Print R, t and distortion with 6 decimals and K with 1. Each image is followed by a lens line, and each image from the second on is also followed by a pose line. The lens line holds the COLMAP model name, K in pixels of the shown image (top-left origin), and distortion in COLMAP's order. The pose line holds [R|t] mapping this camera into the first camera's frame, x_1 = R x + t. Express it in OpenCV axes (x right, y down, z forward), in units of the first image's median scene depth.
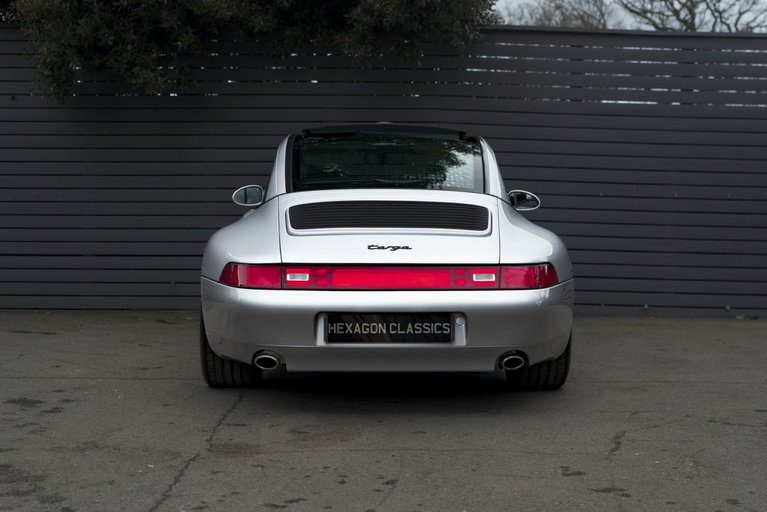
lens RADIAL K [[1159.7, 0, 394.8], [0, 1159.7, 253.7], [0, 0, 1]] dist [-0.039845, 0.000000]
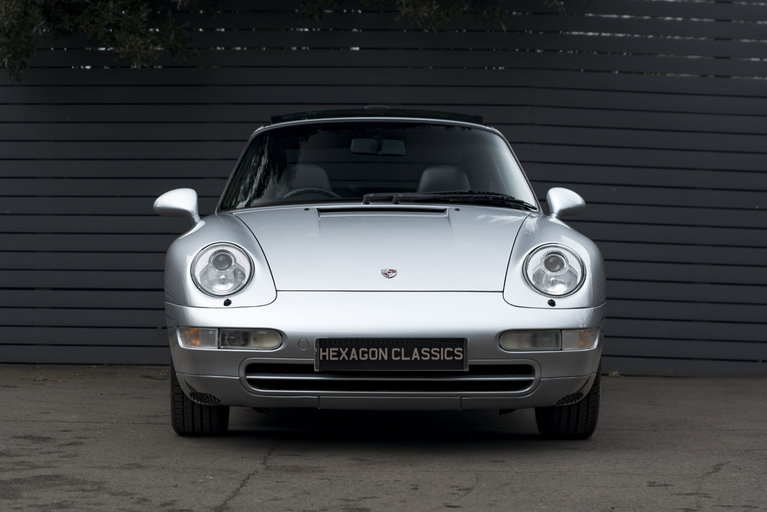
lens RADIAL K [[2109.1, 0, 387.2], [0, 2109.1, 256.1], [0, 0, 1]] dist [-0.238164, 0.000000]
pose [[0.999294, 0.004251, -0.037340, -0.002032], [-0.005625, 0.999308, -0.036777, 0.031354], [0.037158, 0.036961, 0.998626, -0.334496]]
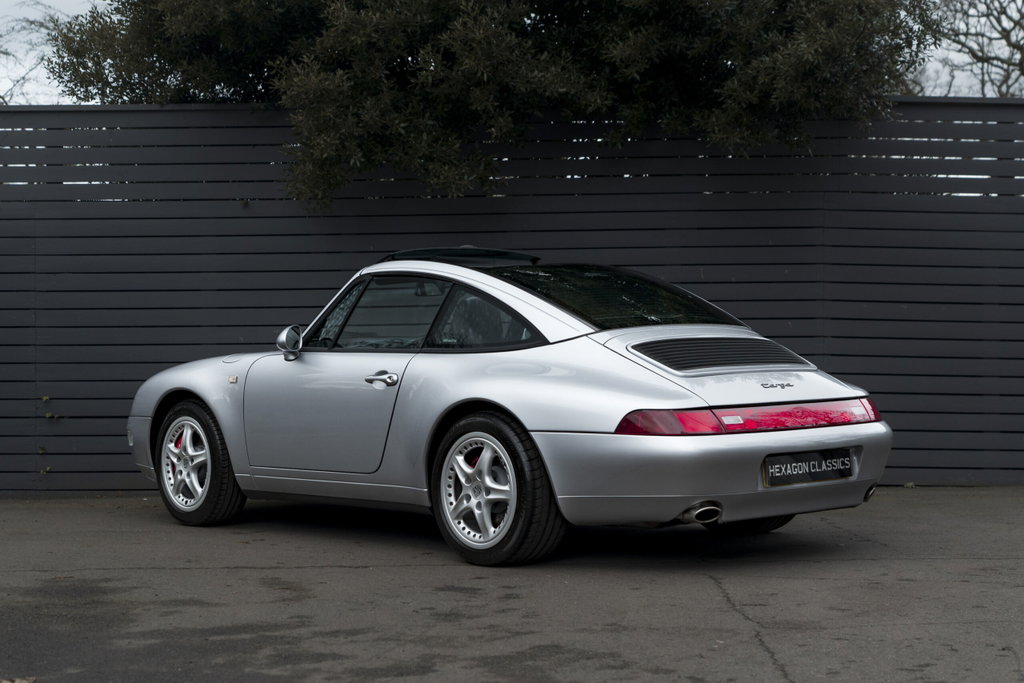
lens RADIAL K [[1845.2, 0, 514.3], [0, 1845.2, 345.9], [0, 0, 1]] dist [-0.037234, 0.000000]
pose [[0.999812, -0.017574, -0.008183, -0.167622], [0.017264, 0.999184, -0.036519, 0.002630], [0.008818, 0.036371, 0.999299, -0.198109]]
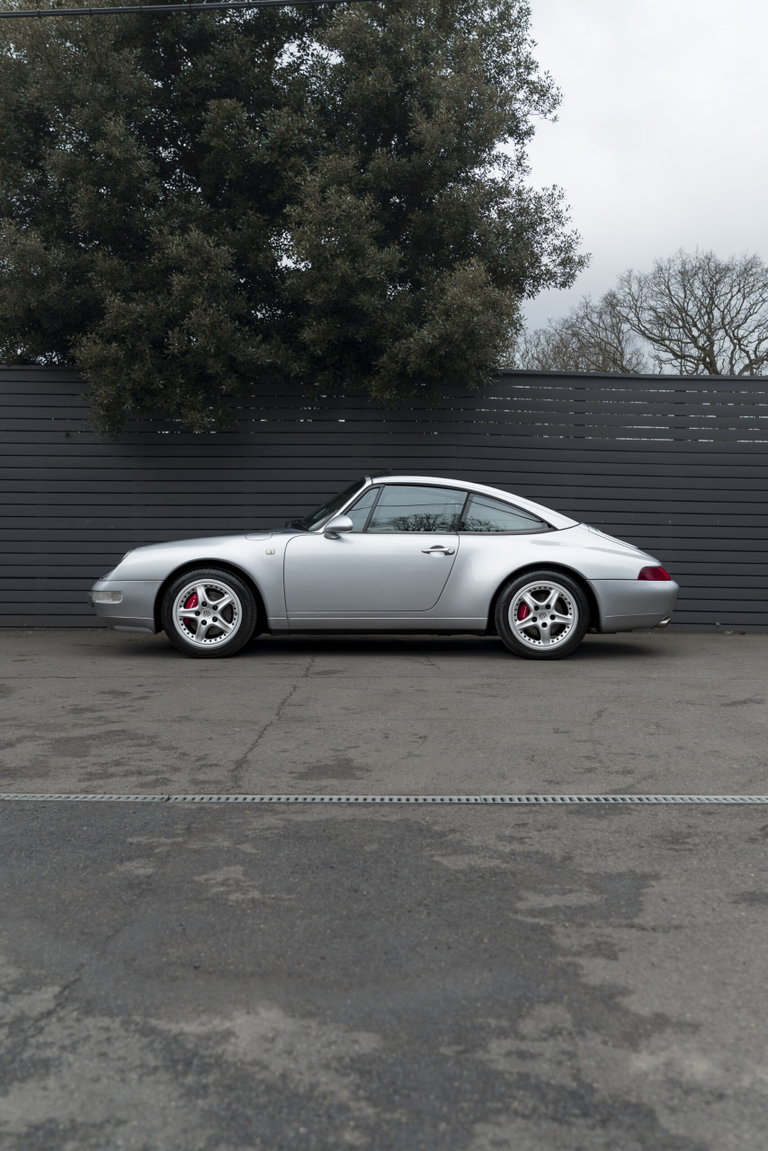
lens RADIAL K [[1205.6, 0, 426.3], [0, 1205.6, 574.8], [0, 0, 1]] dist [0.056482, 0.000000]
pose [[0.999882, -0.002800, 0.015136, -0.009147], [0.002958, 0.999942, -0.010397, 0.012035], [-0.015106, 0.010441, 0.999831, -0.169664]]
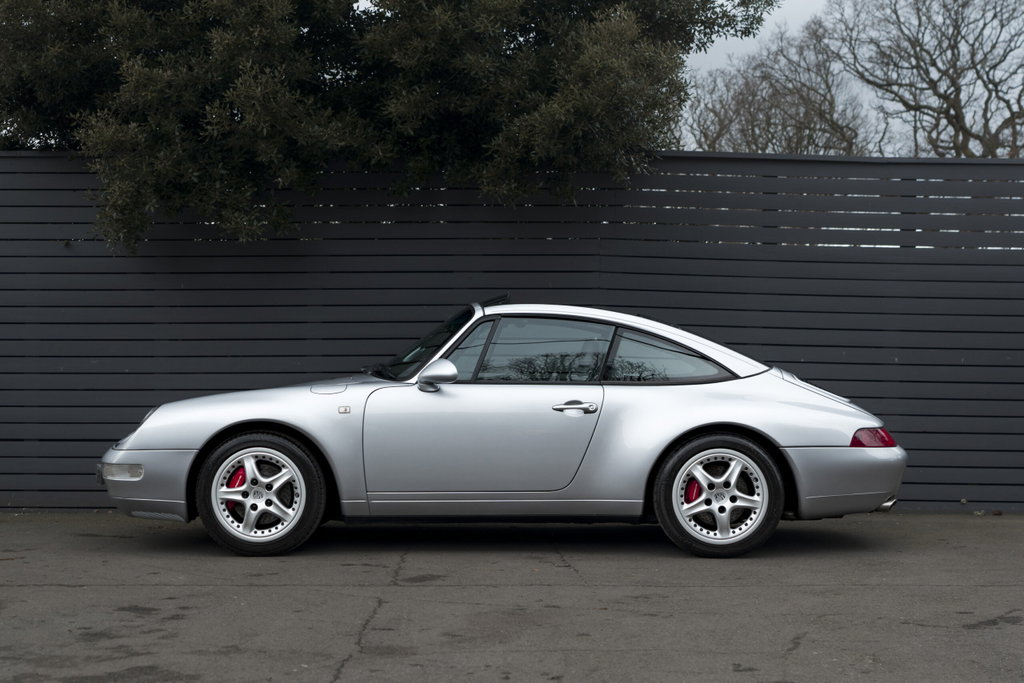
lens RADIAL K [[1717.5, 0, 525.1], [0, 1717.5, 358.4], [0, 0, 1]] dist [-0.019298, 0.000000]
pose [[0.999973, -0.006455, -0.003514, -0.010308], [0.006303, 0.999119, -0.041502, -0.005070], [0.003779, 0.041479, 0.999132, -0.204880]]
